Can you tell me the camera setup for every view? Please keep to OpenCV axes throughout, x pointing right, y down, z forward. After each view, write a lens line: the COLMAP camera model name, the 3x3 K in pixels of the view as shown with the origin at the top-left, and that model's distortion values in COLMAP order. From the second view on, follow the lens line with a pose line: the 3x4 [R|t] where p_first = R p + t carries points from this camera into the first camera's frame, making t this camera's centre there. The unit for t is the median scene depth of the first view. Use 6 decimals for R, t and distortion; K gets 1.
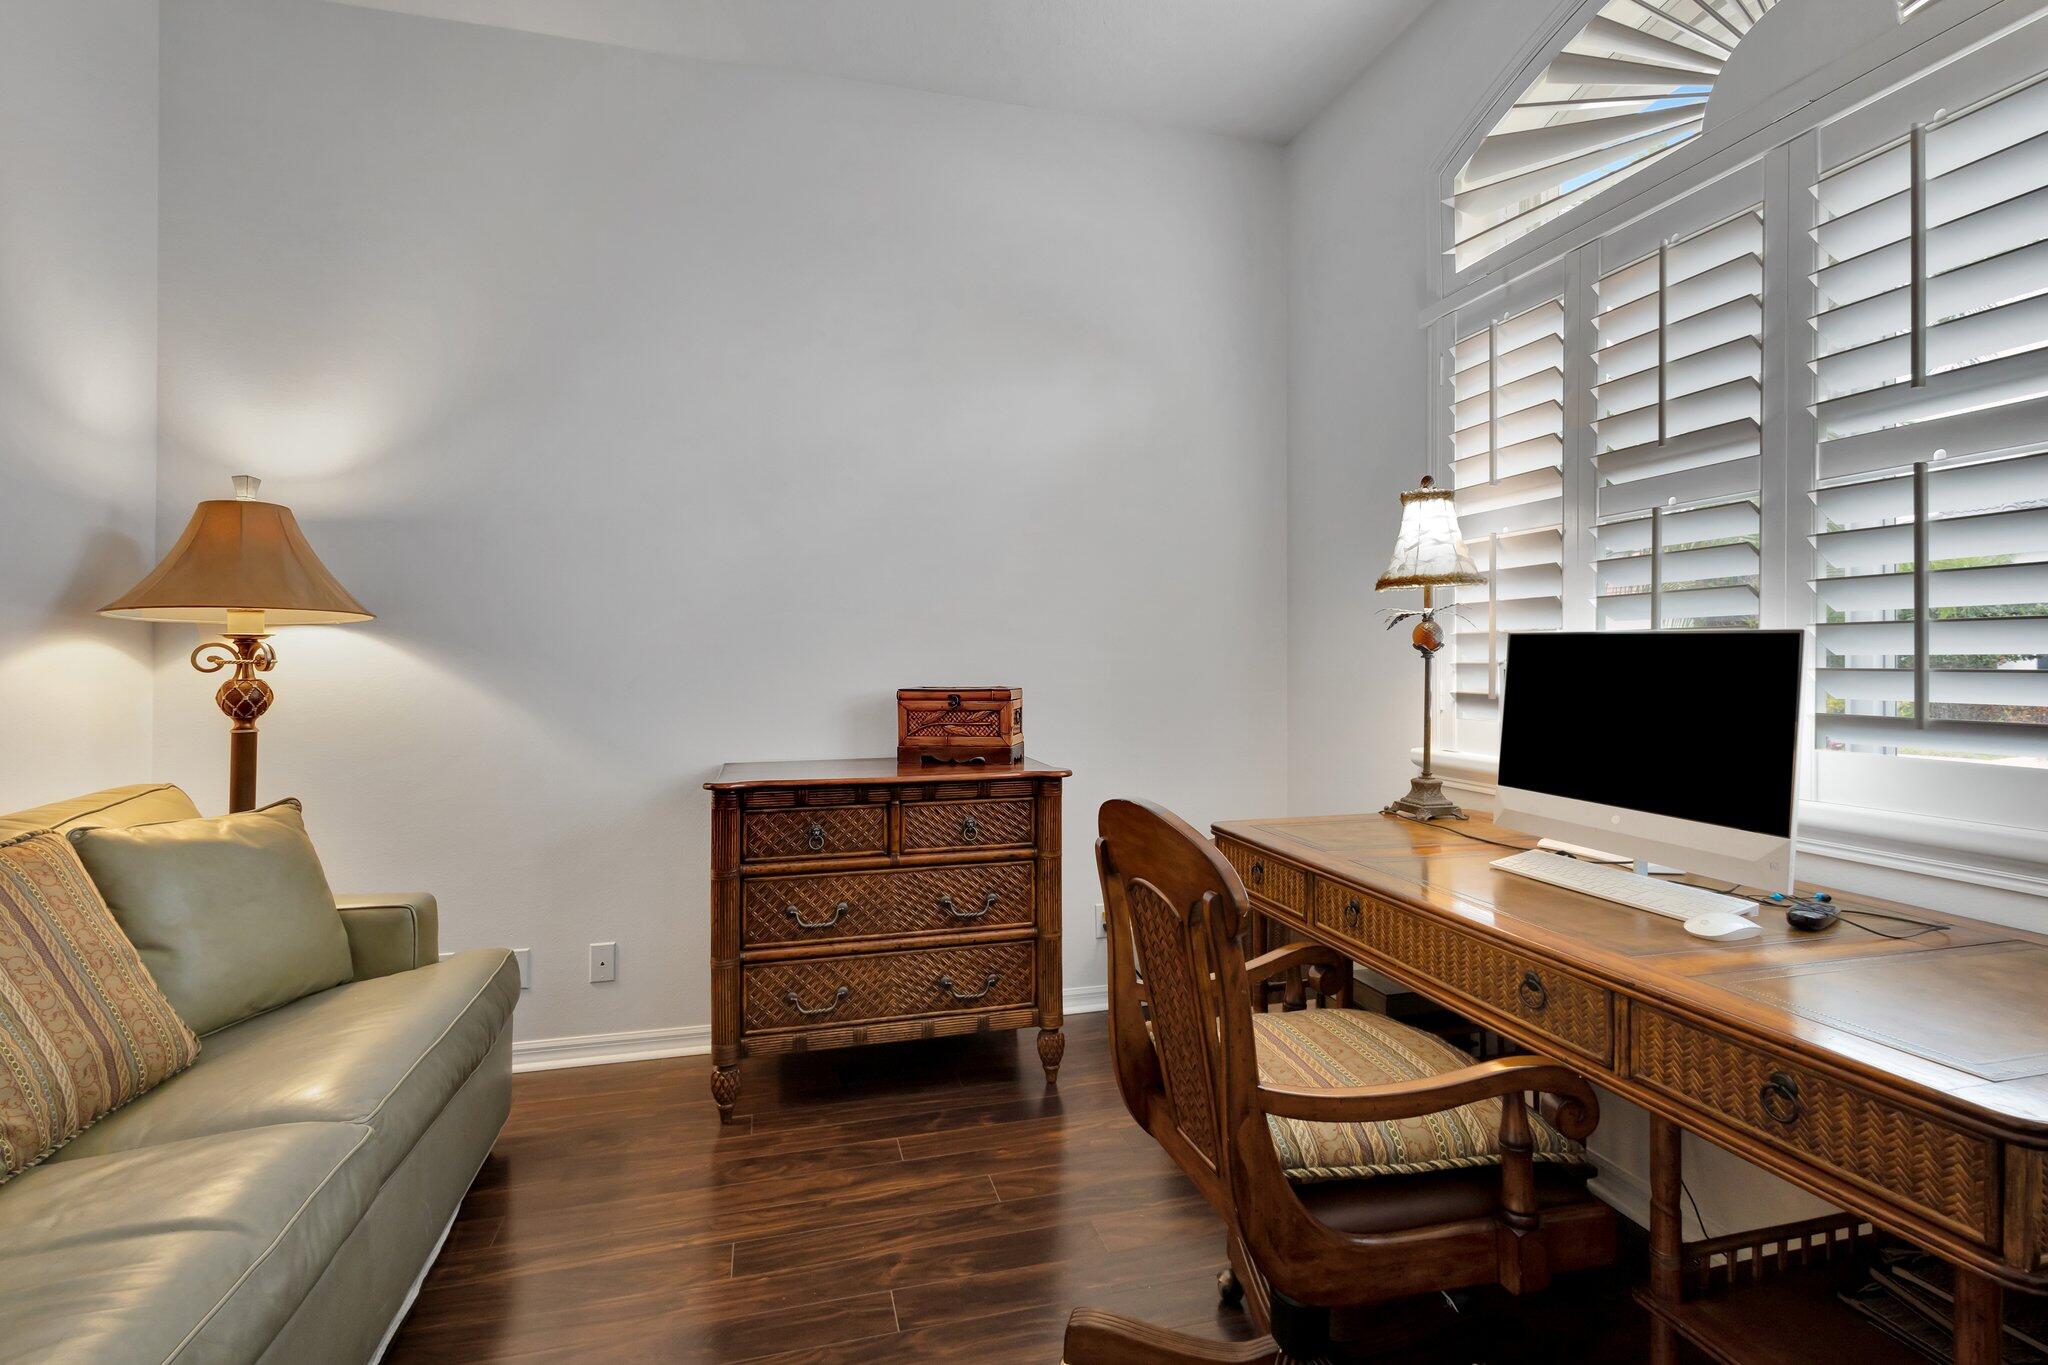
lens RADIAL K [[945.4, 0, 1019.6], [0, 945.4, 661.5], [0, 0, 1]] dist [0.003099, -0.000551]
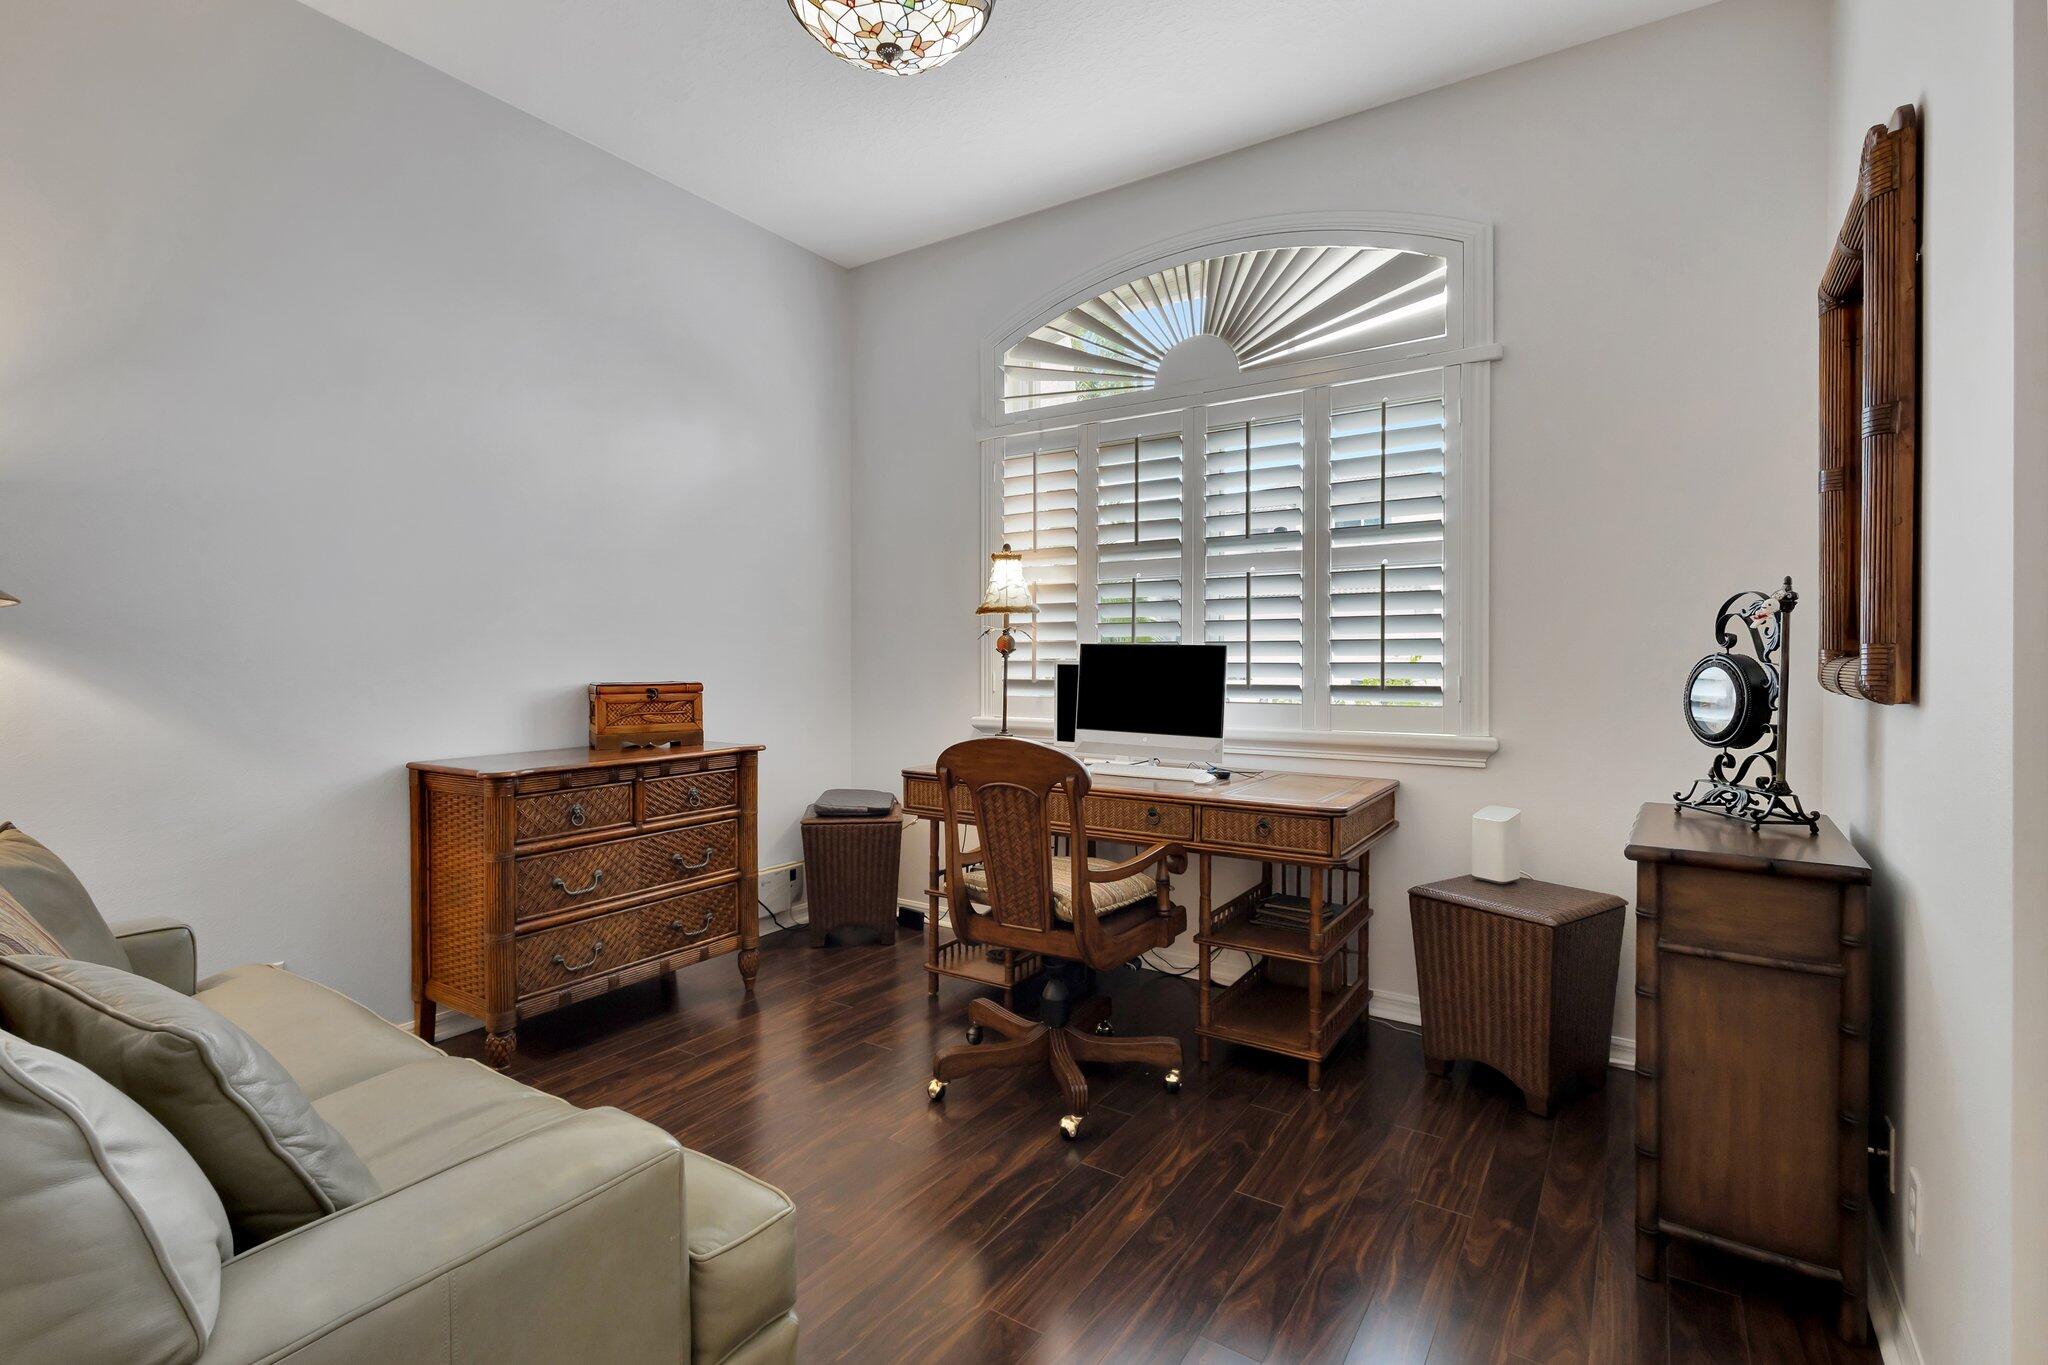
lens RADIAL K [[945.4, 0, 1019.6], [0, 945.4, 661.5], [0, 0, 1]] dist [0.003099, -0.000551]
pose [[0.754440, -0.003201, 0.656361, -0.567154], [0.000061, 0.999988, 0.004806, -0.004621], [-0.656369, -0.003586, 0.754432, -0.210749]]
